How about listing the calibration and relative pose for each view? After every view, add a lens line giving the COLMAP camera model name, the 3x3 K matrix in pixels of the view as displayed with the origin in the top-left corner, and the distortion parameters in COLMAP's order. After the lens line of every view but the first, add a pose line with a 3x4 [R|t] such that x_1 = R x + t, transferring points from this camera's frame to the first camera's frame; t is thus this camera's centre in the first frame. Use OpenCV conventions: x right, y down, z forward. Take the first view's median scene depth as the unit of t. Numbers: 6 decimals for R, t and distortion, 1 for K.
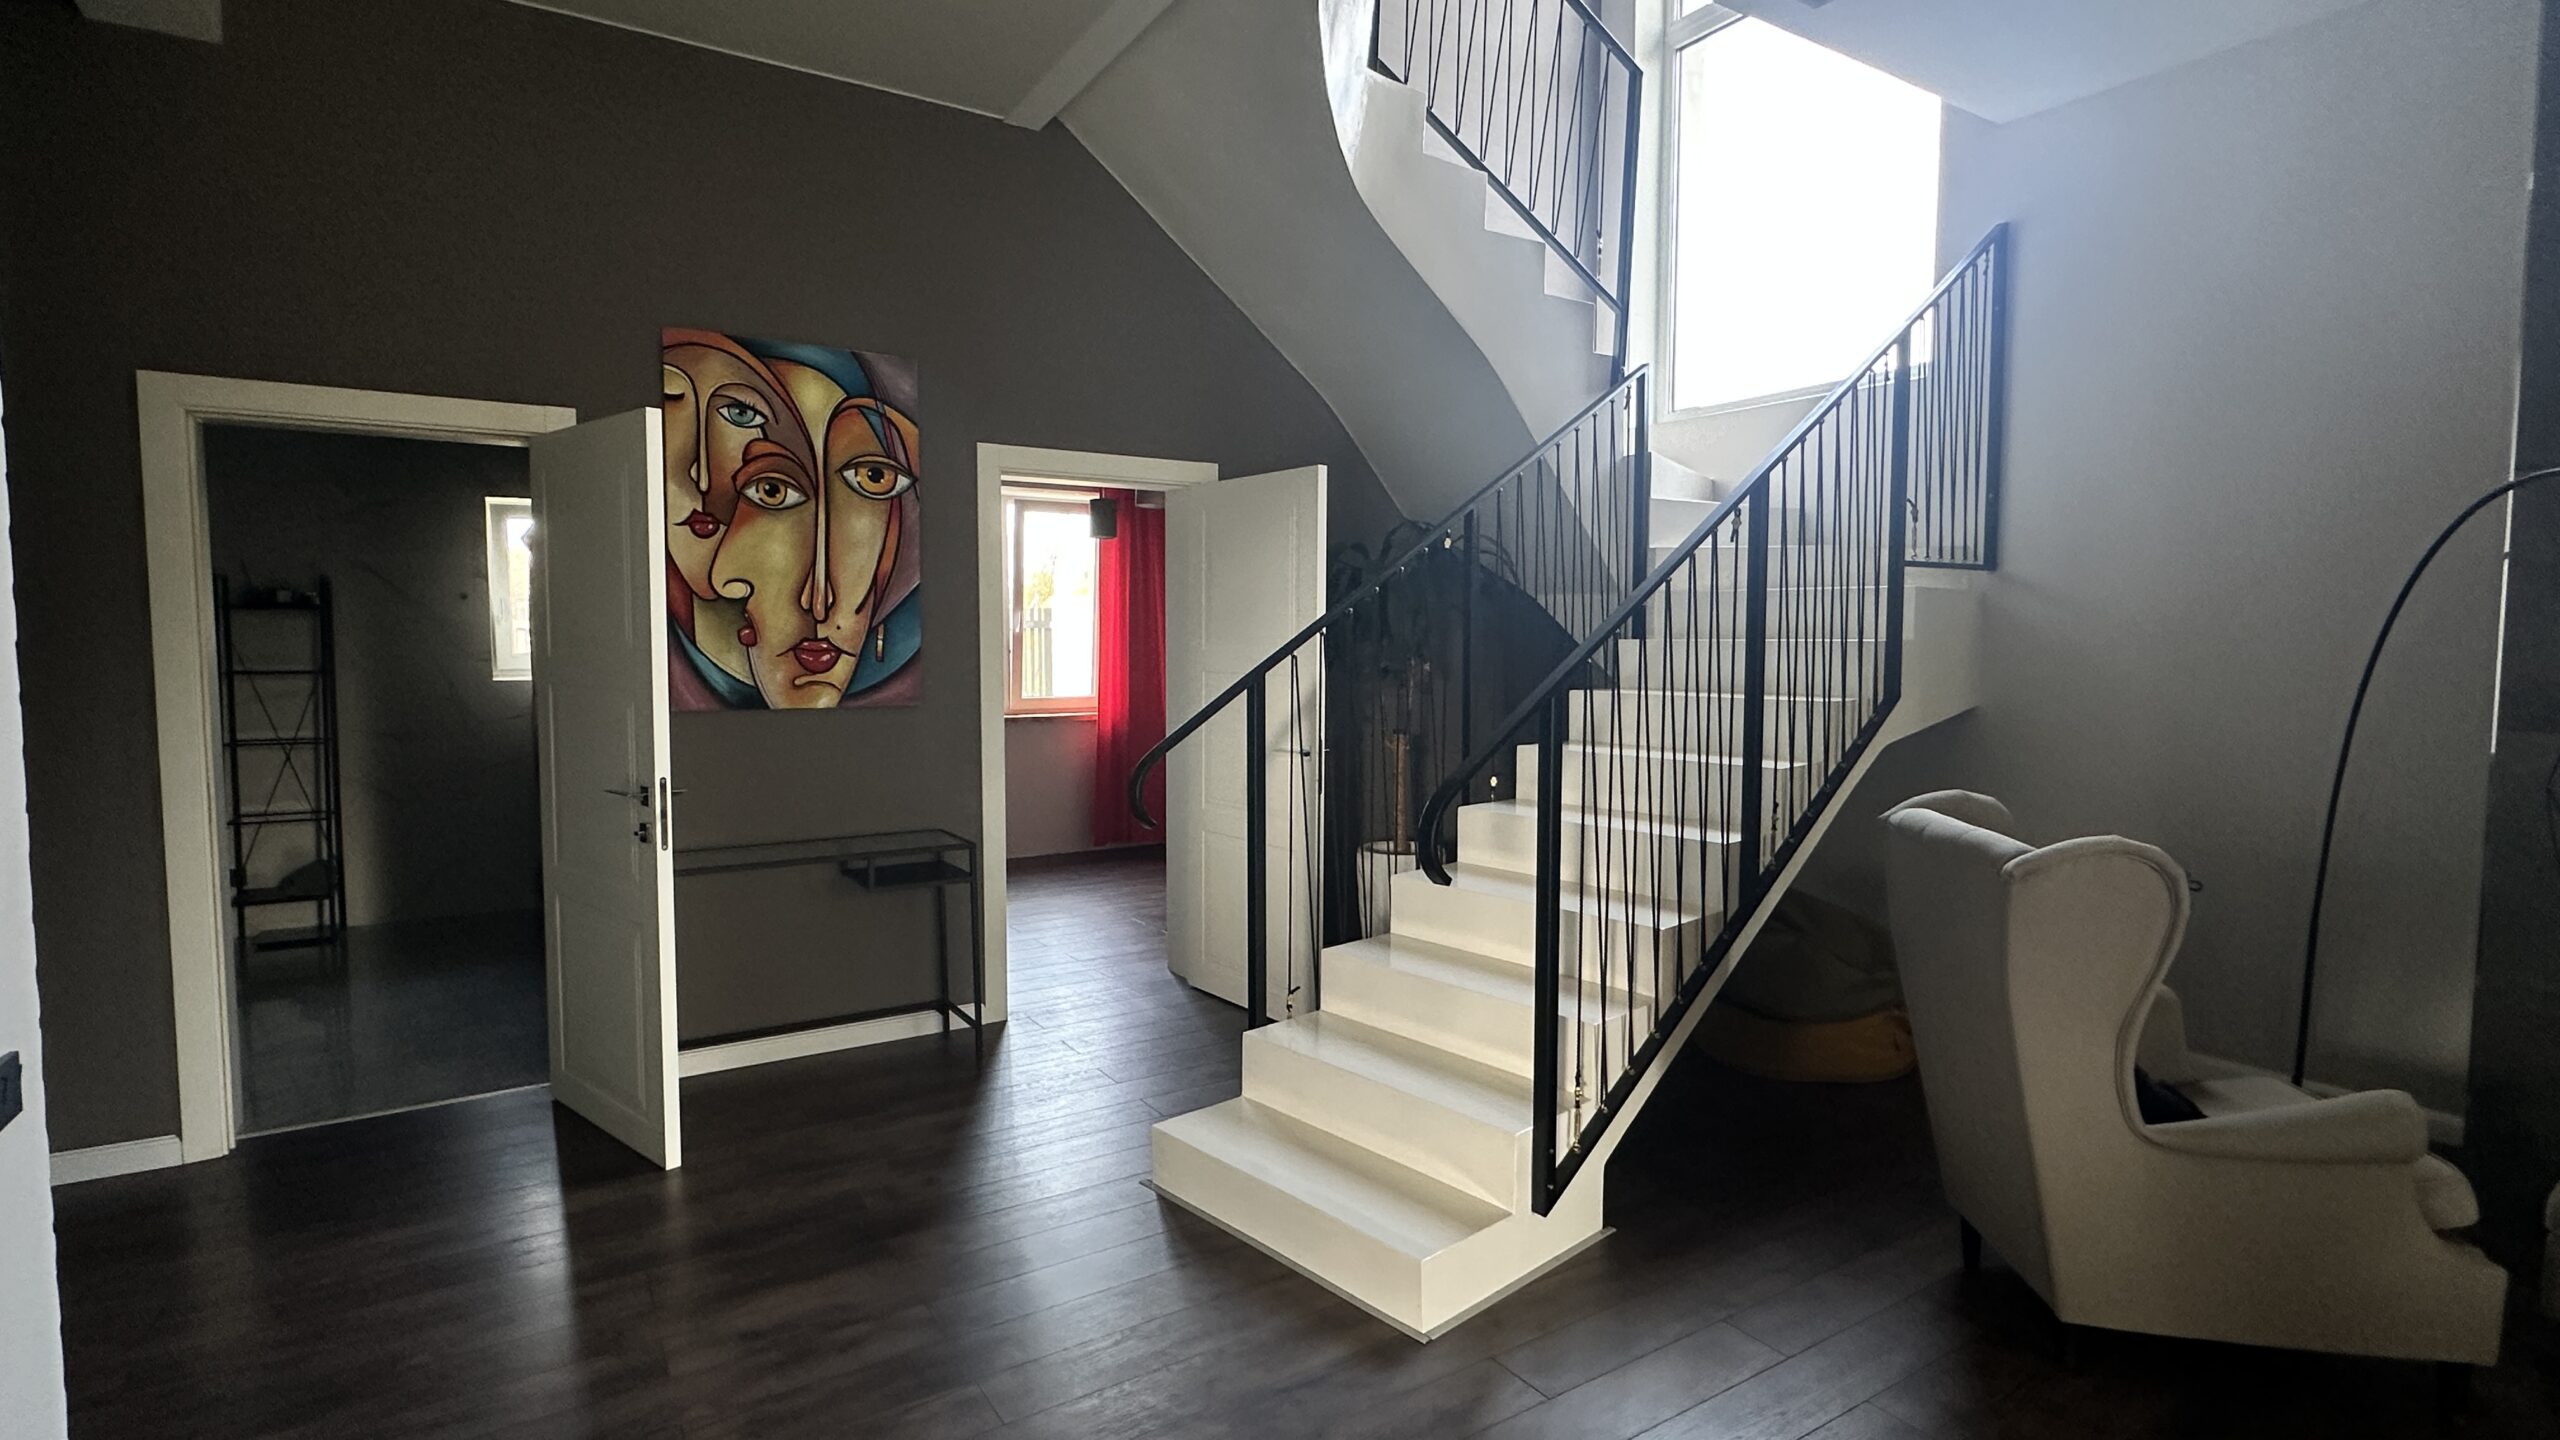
lens RADIAL K [[1246.6, 0, 1280.0], [0, 1246.6, 720.0], [0, 0, 1]] dist [-0.006360, -0.000711]
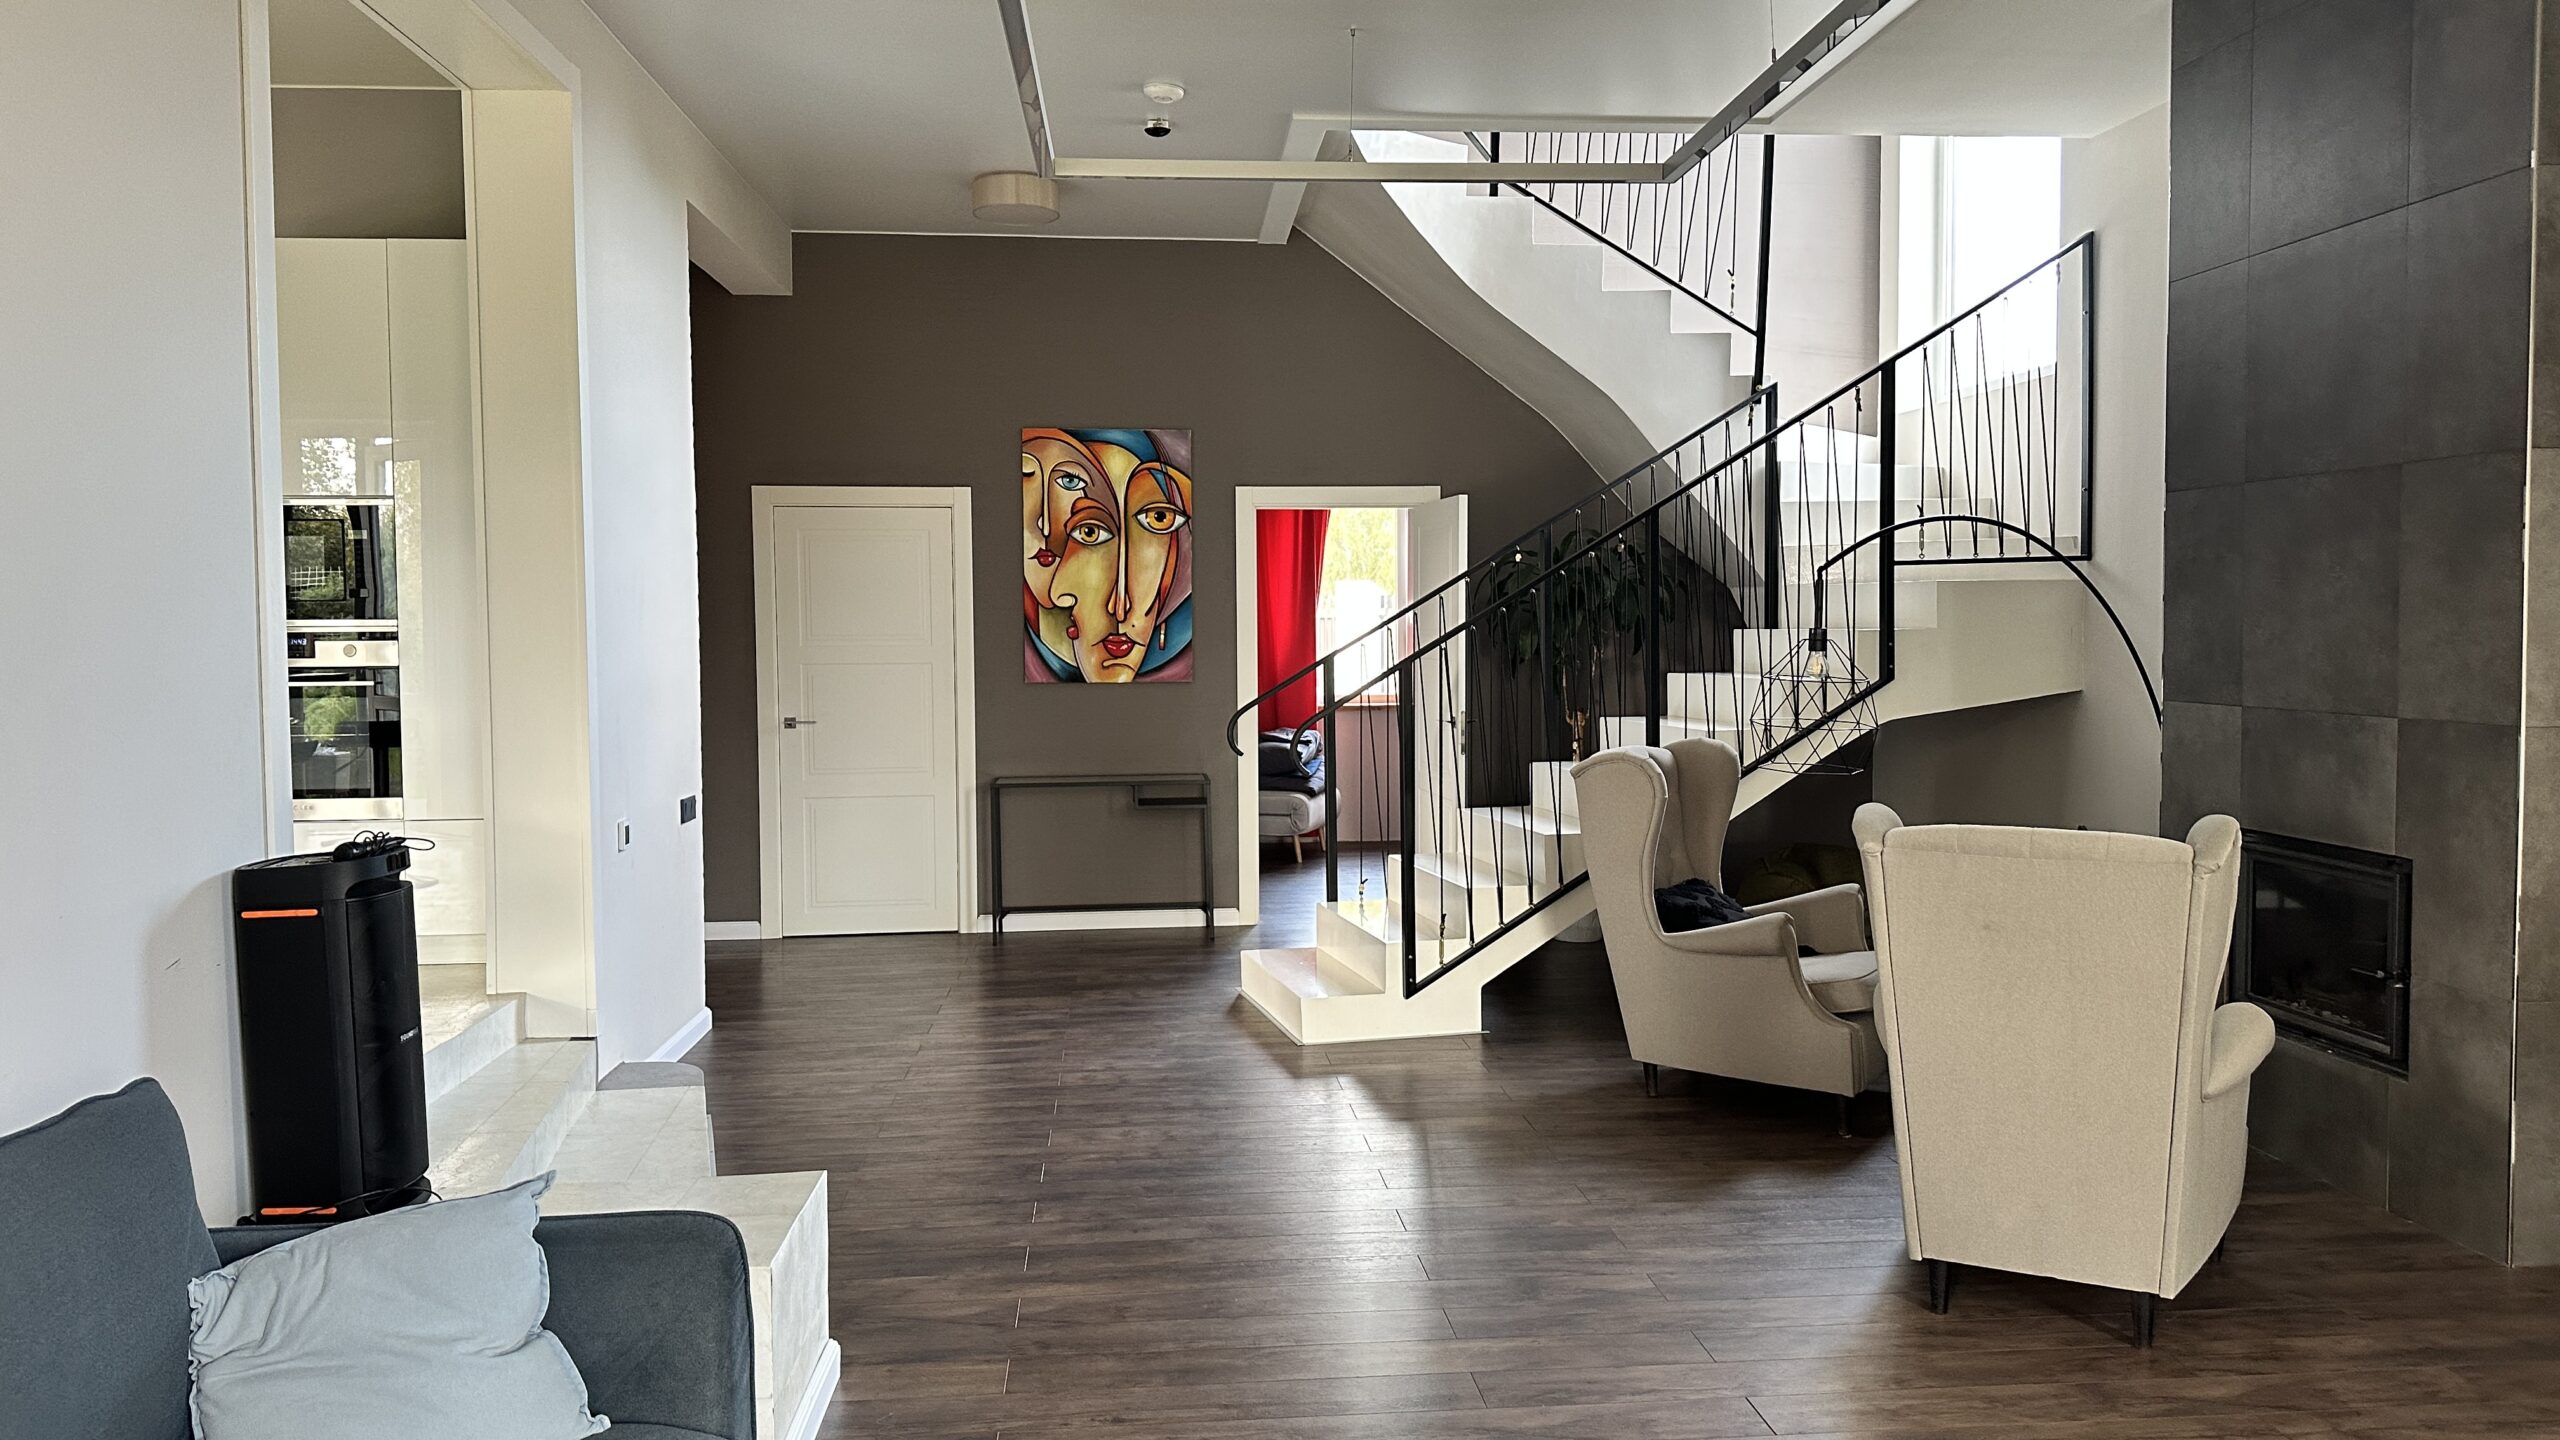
lens RADIAL K [[1816.8, 0, 1277.8], [0, 1816.8, 700.5], [0, 0, 1]] dist [0.120252, -0.172019]
pose [[0.878840, 0.011785, -0.476971, 0.781458], [-0.022867, 0.999586, -0.017436, 0.042955], [0.476569, 0.026230, 0.878746, -0.739827]]
